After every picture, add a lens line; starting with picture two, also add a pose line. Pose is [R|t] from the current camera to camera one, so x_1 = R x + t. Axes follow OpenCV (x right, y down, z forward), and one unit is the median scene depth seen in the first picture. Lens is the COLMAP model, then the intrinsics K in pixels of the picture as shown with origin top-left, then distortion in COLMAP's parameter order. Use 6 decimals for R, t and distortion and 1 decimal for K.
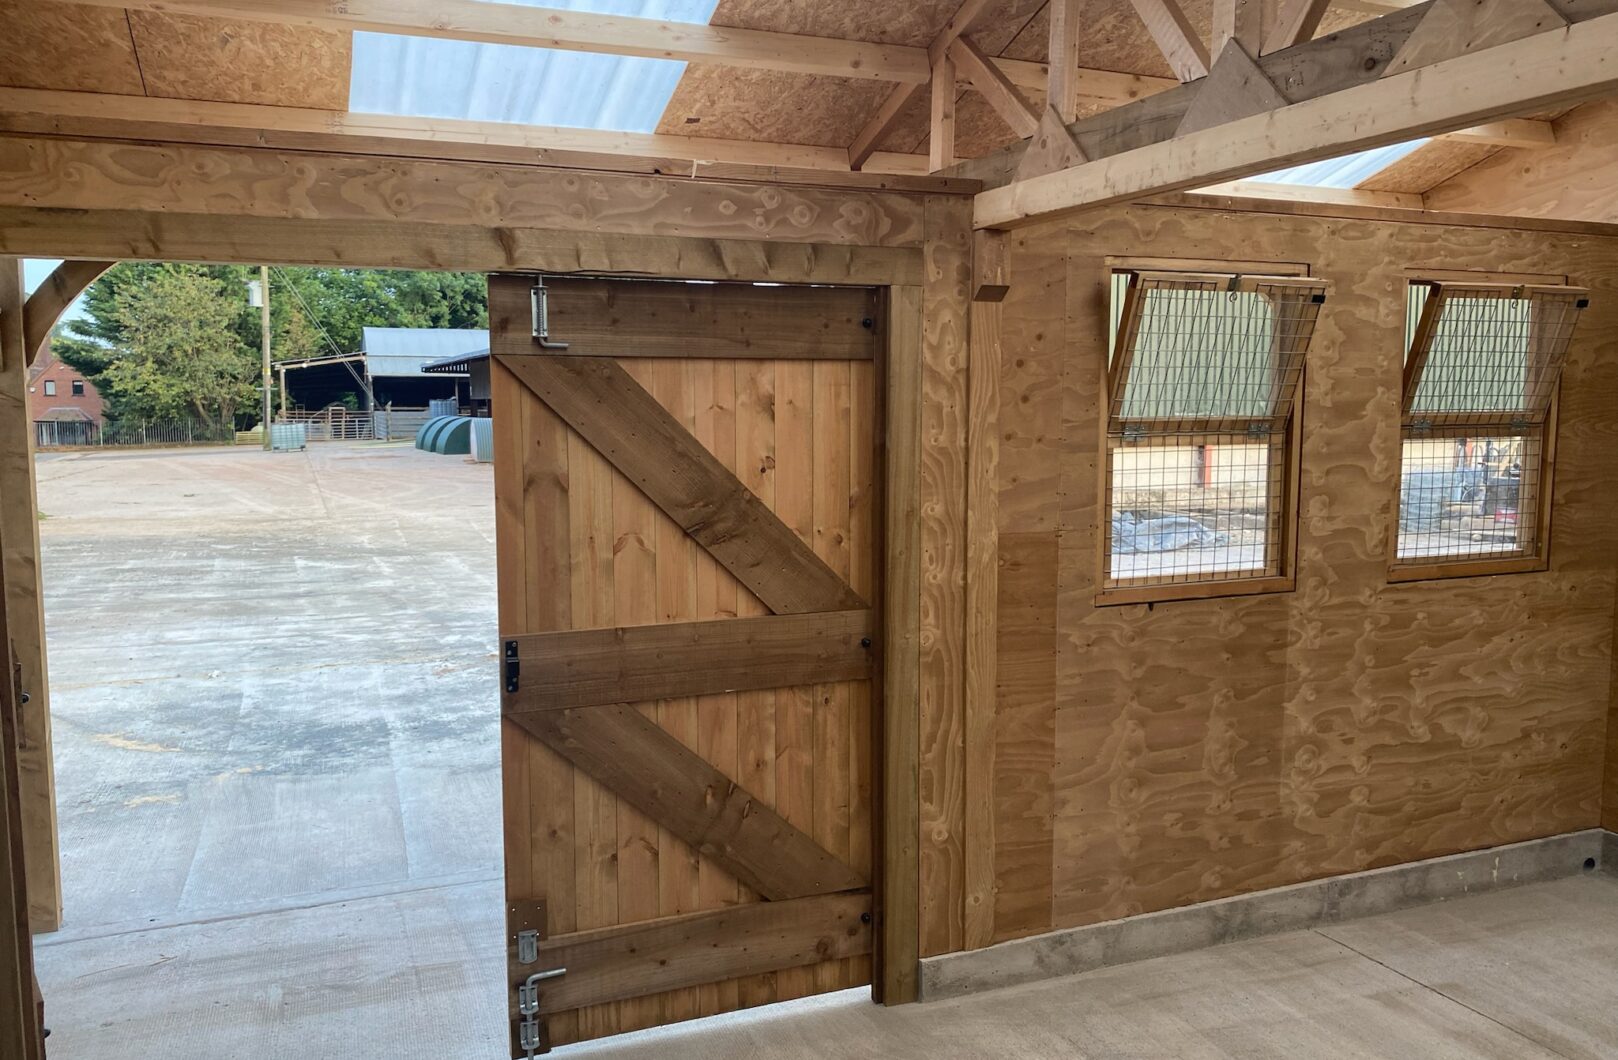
lens RADIAL K [[1235.2, 0, 809.1], [0, 1235.2, 540.0], [0, 0, 1]] dist [0.001281, 0.003781]
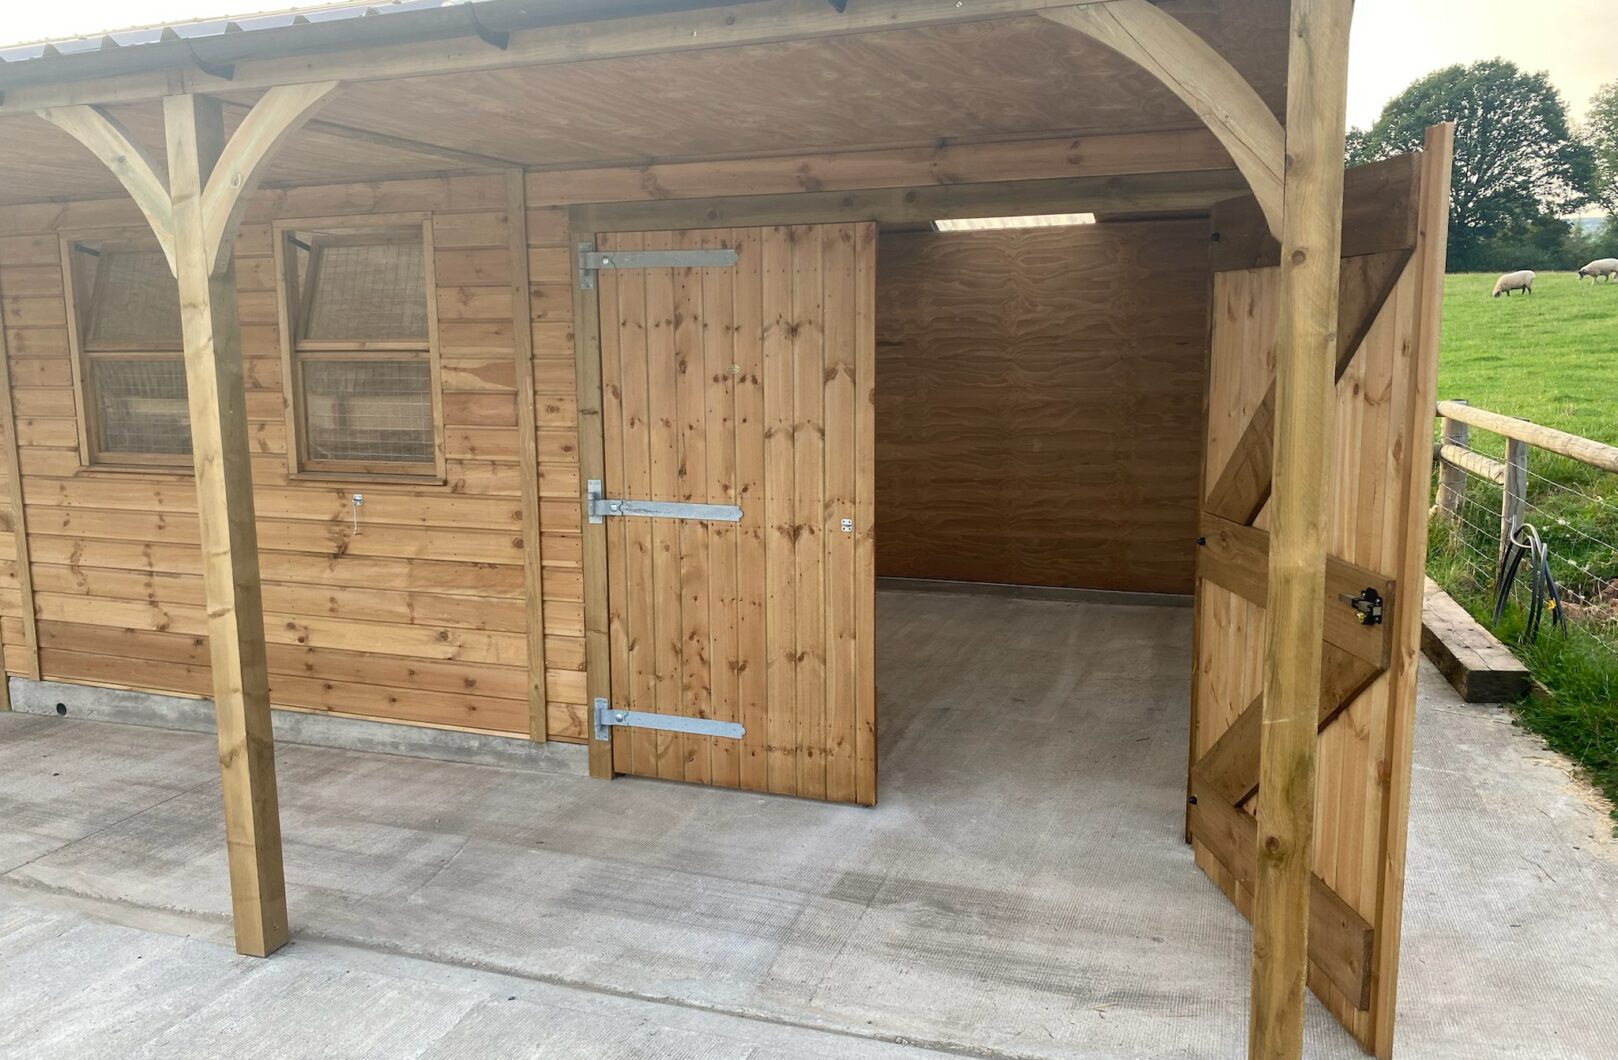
lens RADIAL K [[1235.2, 0, 803.6], [0, 1235.2, 532.0], [0, 0, 1]] dist [0.001281, 0.003781]
pose [[-0.737672, -0.096105, 0.668284, -0.928619], [0.084611, 0.968855, 0.232726, -0.170735], [-0.669837, 0.228220, -0.706565, 1.704769]]
